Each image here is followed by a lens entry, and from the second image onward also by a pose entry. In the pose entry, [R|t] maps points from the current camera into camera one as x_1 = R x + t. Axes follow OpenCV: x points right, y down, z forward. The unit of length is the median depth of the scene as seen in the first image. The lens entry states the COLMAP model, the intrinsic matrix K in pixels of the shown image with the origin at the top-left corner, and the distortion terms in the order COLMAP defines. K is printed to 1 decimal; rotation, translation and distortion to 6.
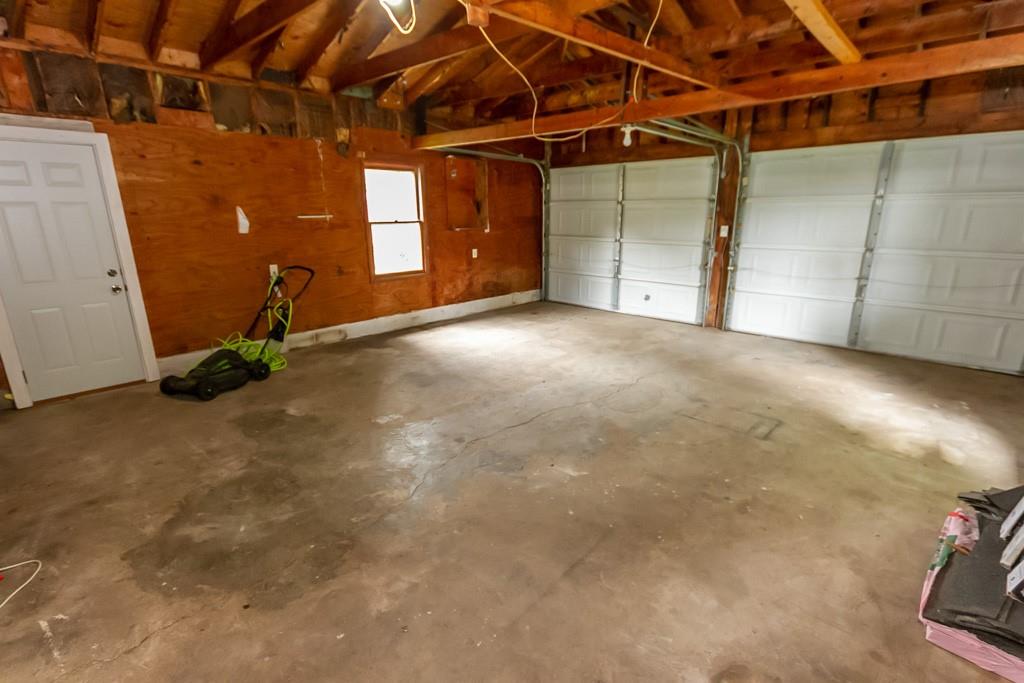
lens RADIAL K [[481.7, 0, 513.2], [0, 481.7, 342.9], [0, 0, 1]] dist [0.017295, -0.005243]
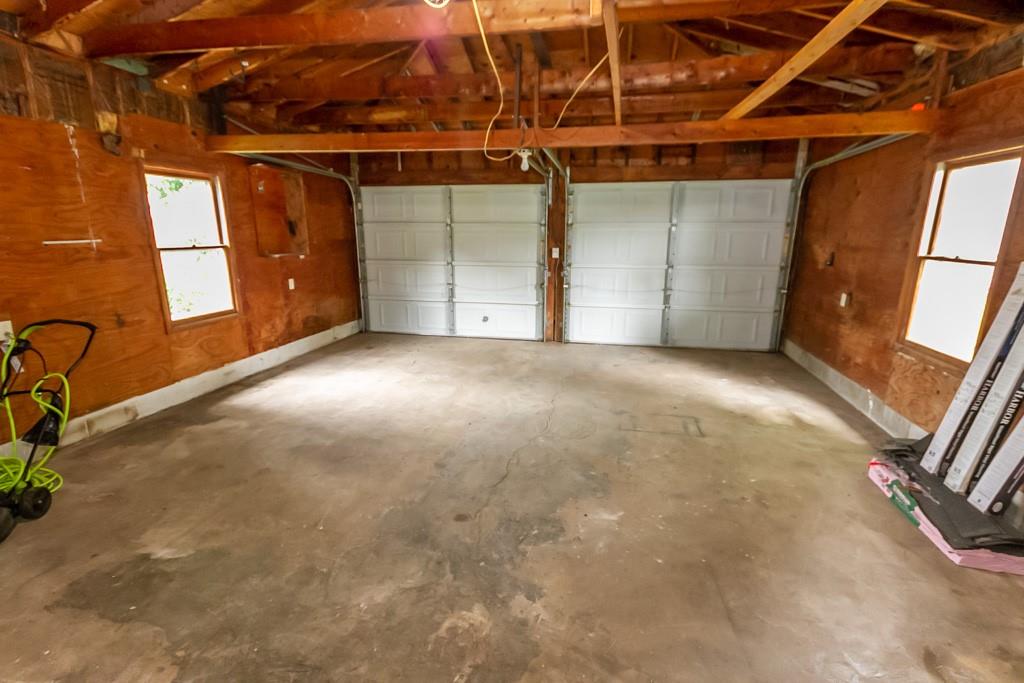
lens RADIAL K [[481.7, 0, 513.2], [0, 481.7, 342.9], [0, 0, 1]] dist [0.017295, -0.005243]
pose [[0.849460, -0.113666, 0.515264, -0.253320], [0.133094, 0.991103, -0.000782, -0.046504], [-0.510591, 0.069243, 0.857031, 0.145027]]
